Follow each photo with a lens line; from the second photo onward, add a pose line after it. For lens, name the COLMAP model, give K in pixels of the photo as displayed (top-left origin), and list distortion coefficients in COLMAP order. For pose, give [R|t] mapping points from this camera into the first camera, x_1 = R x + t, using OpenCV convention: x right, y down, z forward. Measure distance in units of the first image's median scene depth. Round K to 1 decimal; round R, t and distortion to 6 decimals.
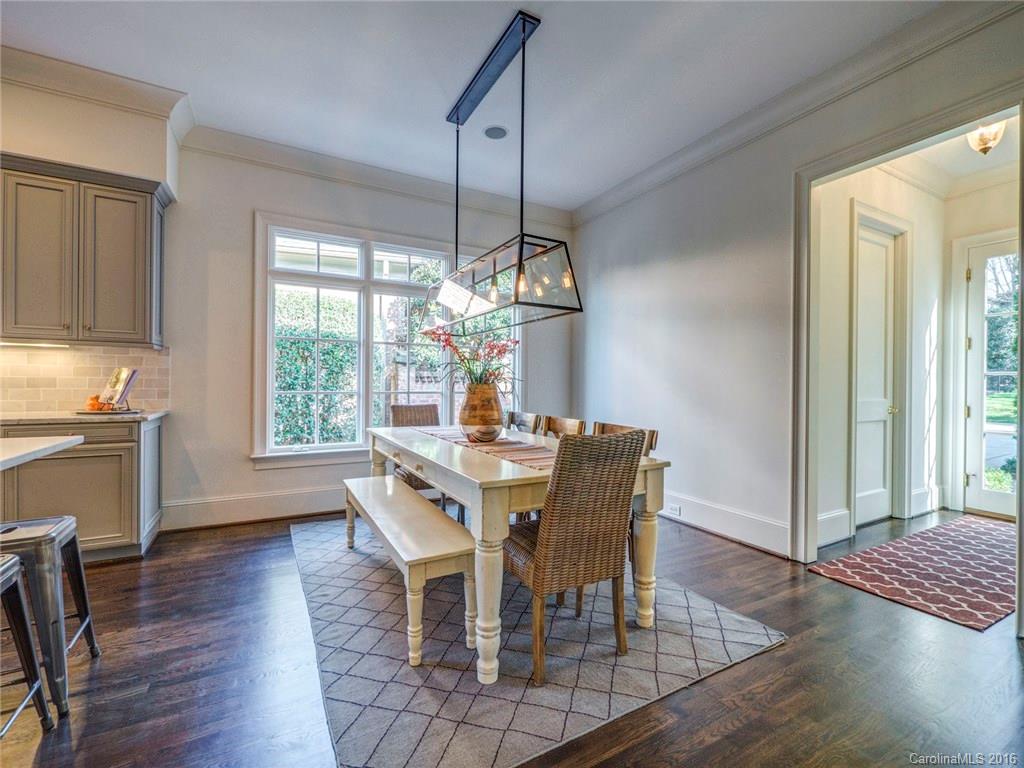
lens RADIAL K [[436.7, 0, 512.0], [0, 436.7, 384.0], [0, 0, 1]] dist [-0.003001, -0.000371]
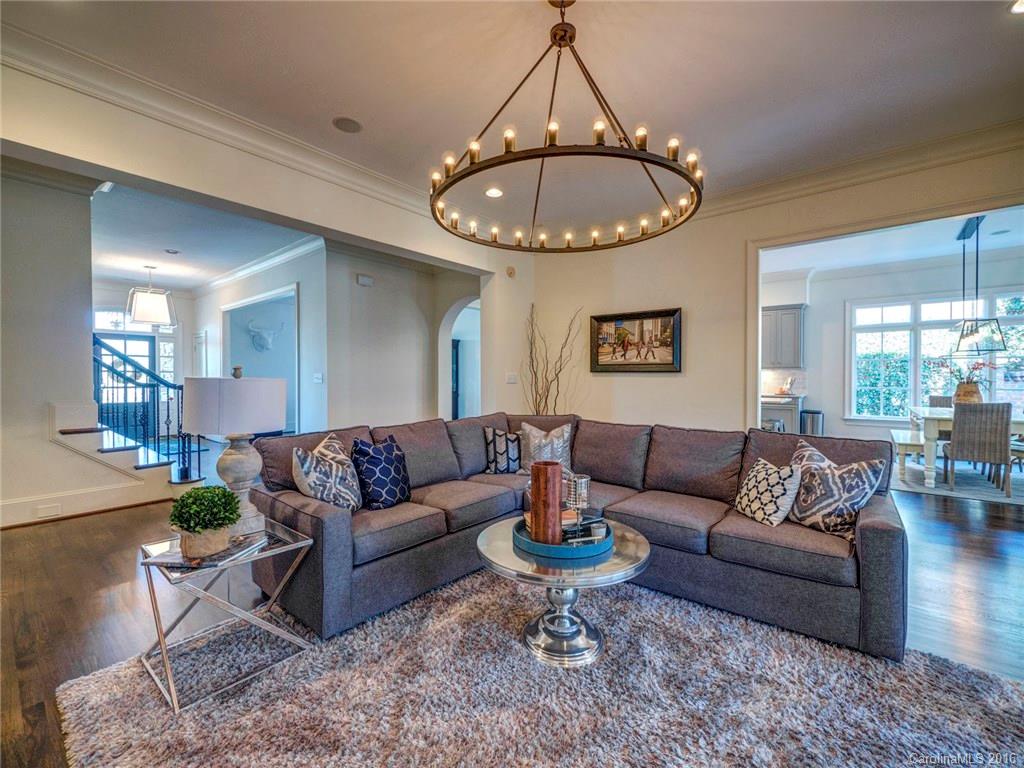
lens RADIAL K [[436.7, 0, 512.0], [0, 436.7, 384.0], [0, 0, 1]] dist [-0.003001, -0.000371]
pose [[0.366675, 0.000072, -0.930349, 0.827777], [0.002891, 0.999995, 0.001217, -0.006072], [0.930345, -0.003136, 0.366673, -1.351543]]
